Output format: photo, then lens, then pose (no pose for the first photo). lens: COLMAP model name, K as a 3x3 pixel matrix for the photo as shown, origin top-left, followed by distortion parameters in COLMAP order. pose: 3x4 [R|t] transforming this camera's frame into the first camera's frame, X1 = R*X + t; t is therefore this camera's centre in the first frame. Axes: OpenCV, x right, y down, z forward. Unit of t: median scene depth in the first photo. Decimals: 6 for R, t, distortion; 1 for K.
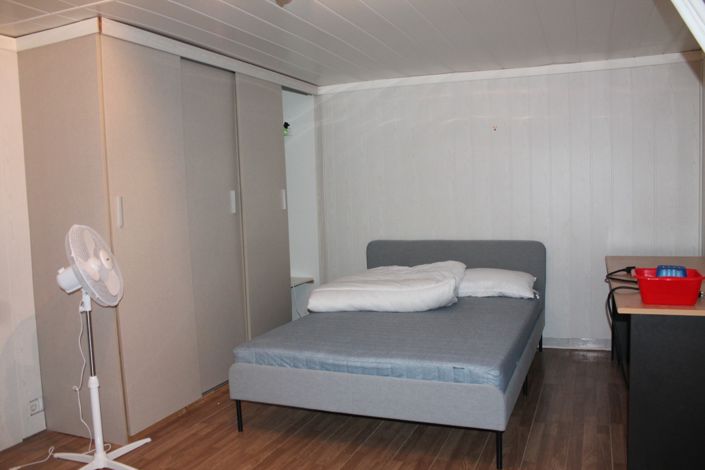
lens RADIAL K [[608.2, 0, 352.9], [0, 608.2, 244.6], [0, 0, 1]] dist [-0.181907, 0.182931]
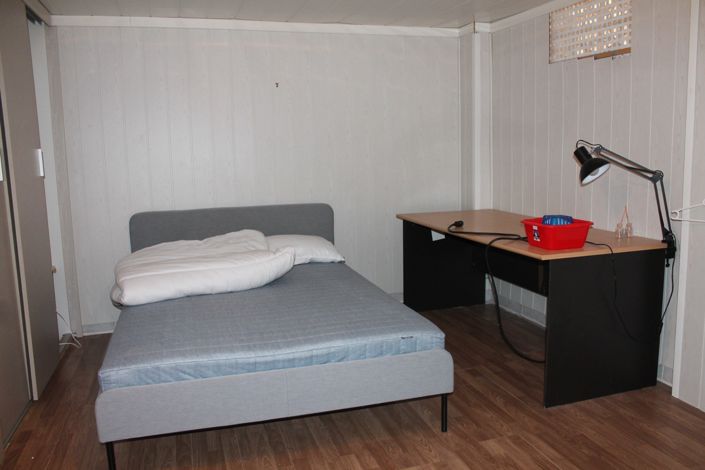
lens RADIAL K [[608.2, 0, 352.9], [0, 608.2, 244.6], [0, 0, 1]] dist [-0.181907, 0.182931]
pose [[0.762742, -0.084105, 0.641211, -0.397556], [0.052172, 0.996278, 0.068618, -0.005760], [-0.644596, -0.018884, 0.764290, 0.284134]]
